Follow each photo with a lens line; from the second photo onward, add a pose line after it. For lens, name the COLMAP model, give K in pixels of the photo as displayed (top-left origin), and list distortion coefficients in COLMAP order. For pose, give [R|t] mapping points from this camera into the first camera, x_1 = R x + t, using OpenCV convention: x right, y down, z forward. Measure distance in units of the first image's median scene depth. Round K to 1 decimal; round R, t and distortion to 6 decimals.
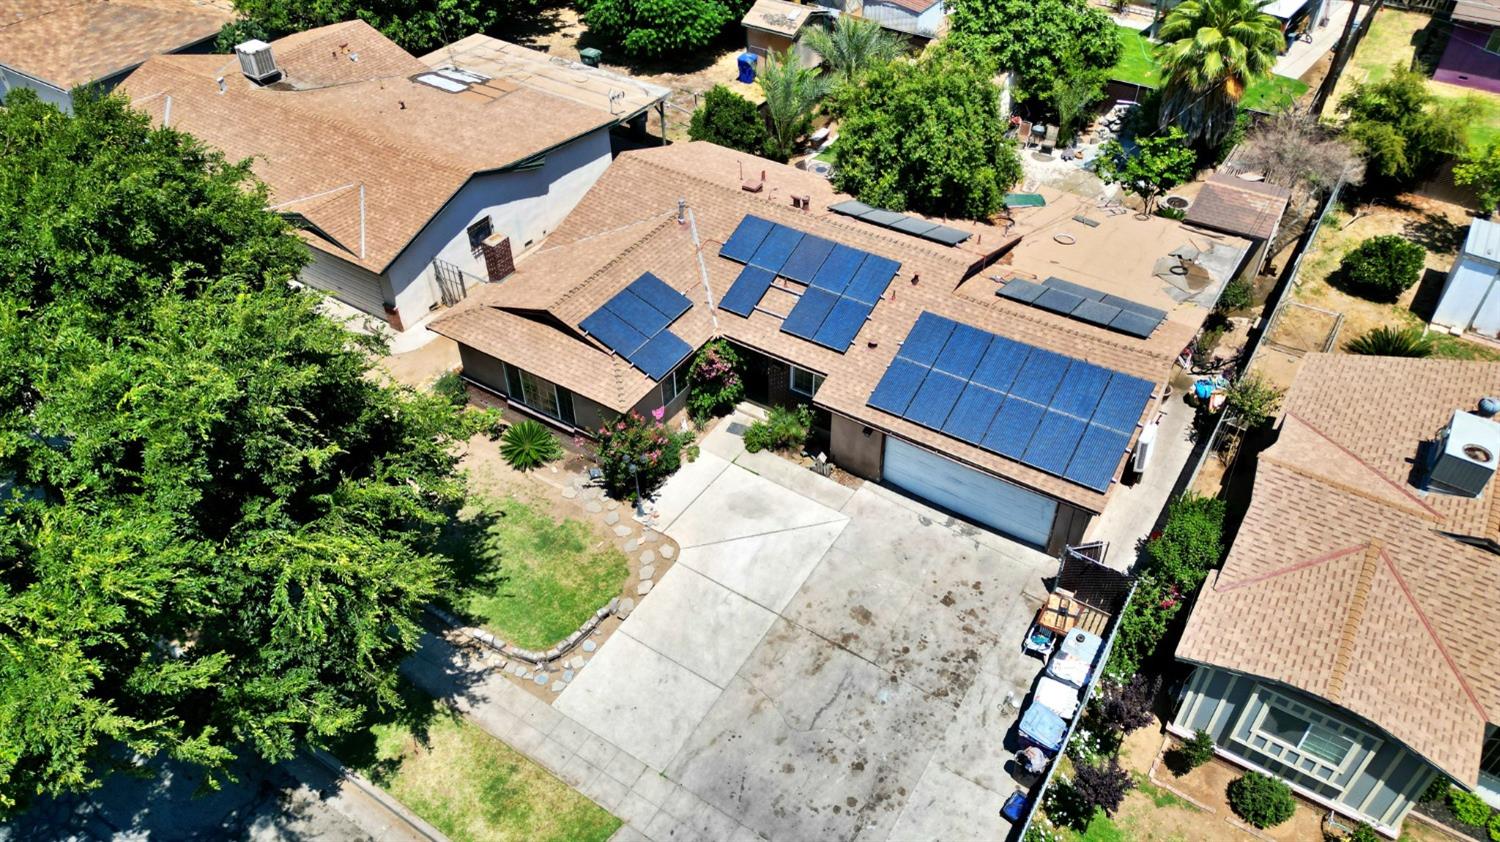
lens RADIAL K [[1042.6, 0, 757.9], [0, 1042.6, 416.9], [0, 0, 1]] dist [0.072699, -0.065004]
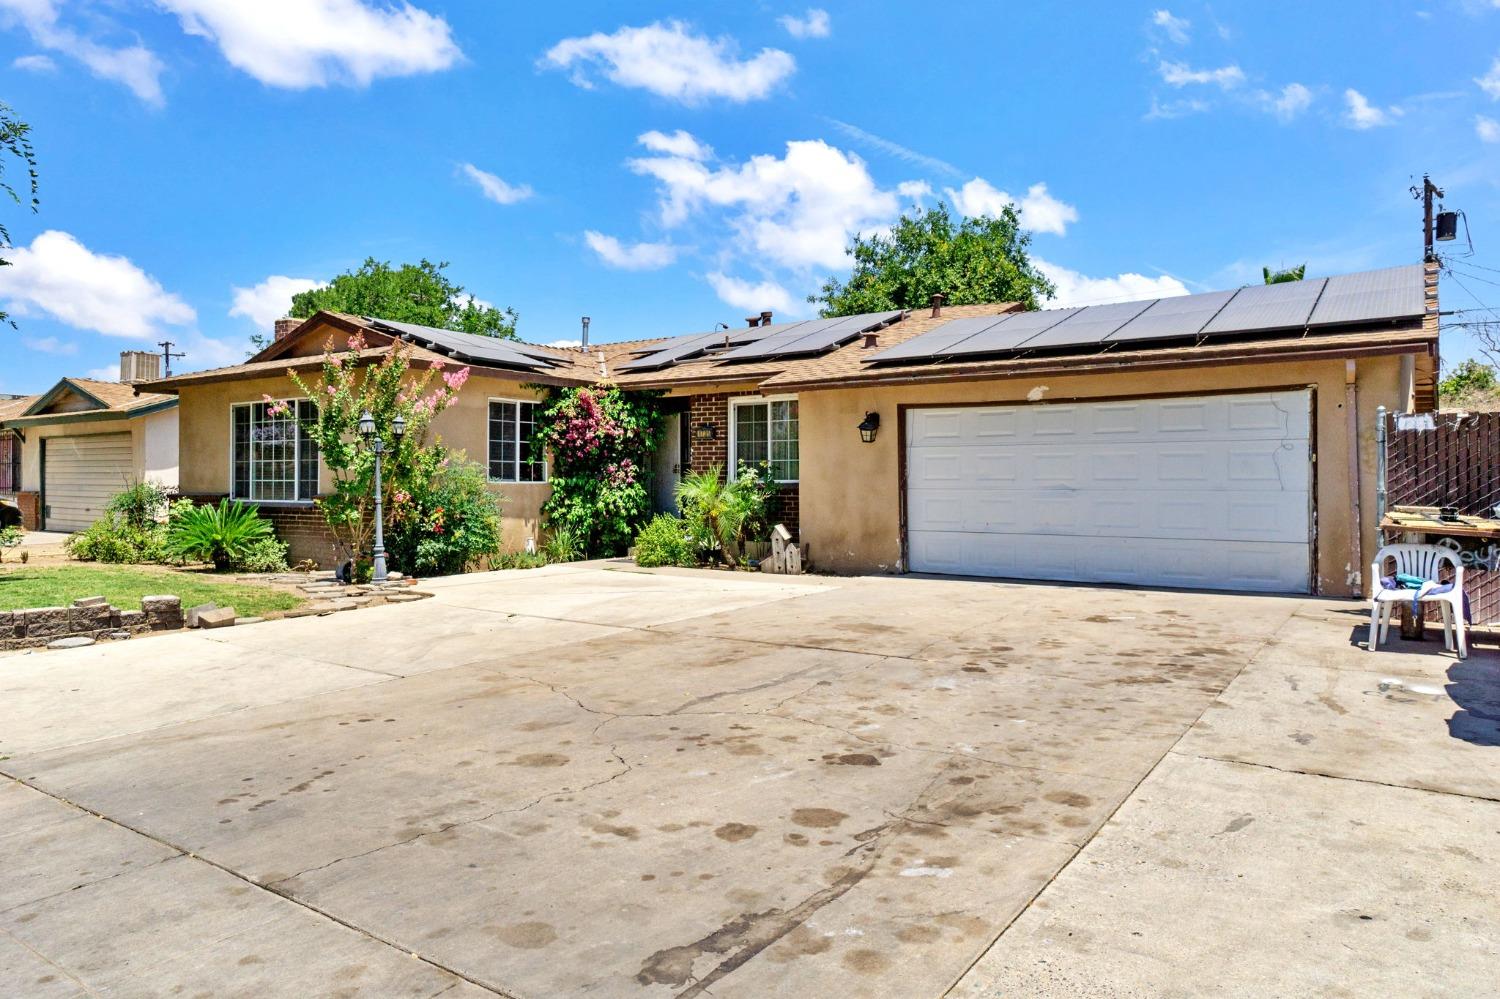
lens RADIAL K [[991.7, 0, 750.0], [0, 991.7, 499.5], [0, 0, 1]] dist [-0.001169, 0.000445]
pose [[0.999169, 0.003468, -0.040611, 0.062910], [-0.029025, 0.760070, -0.649193, 0.329978], [0.028616, 0.649832, 0.759539, 0.617418]]
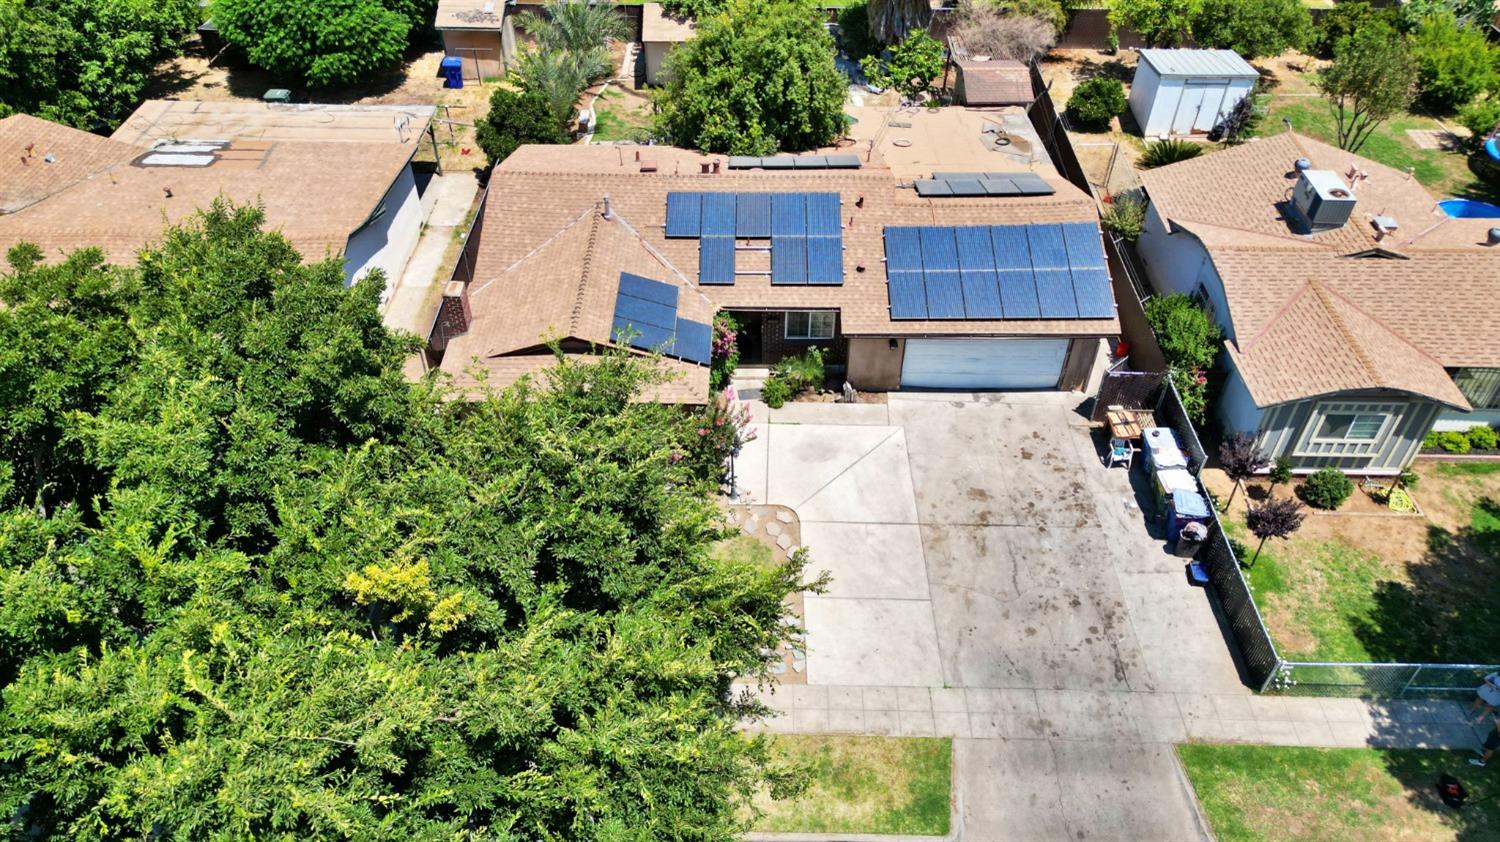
lens RADIAL K [[1042.6, 0, 757.9], [0, 1042.6, 416.9], [0, 0, 1]] dist [0.072699, -0.065004]
pose [[0.846120, -0.351929, 0.400283, -0.445345], [0.344671, 0.934133, 0.092724, -0.060989], [-0.406550, 0.059510, 0.911689, 0.070635]]
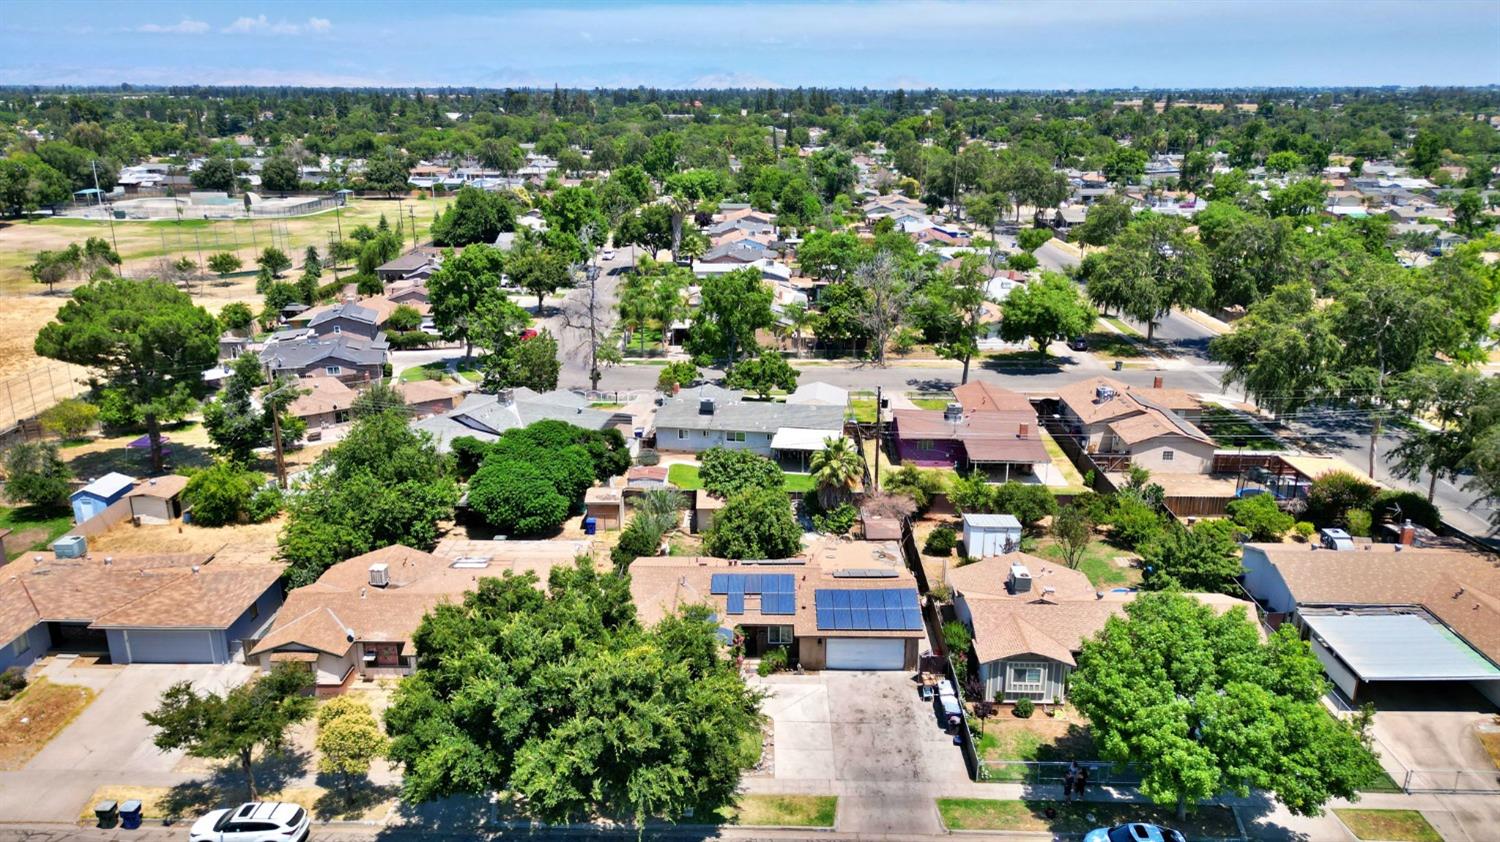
lens RADIAL K [[1021.7, 0, 757.7], [0, 1021.7, 414.2], [0, 0, 1]] dist [0.146149, -0.404787]
pose [[0.851647, -0.148298, 0.502697, -0.991368], [0.342758, 0.883192, -0.320140, 0.228358], [-0.396502, 0.444950, 0.802998, -0.896231]]
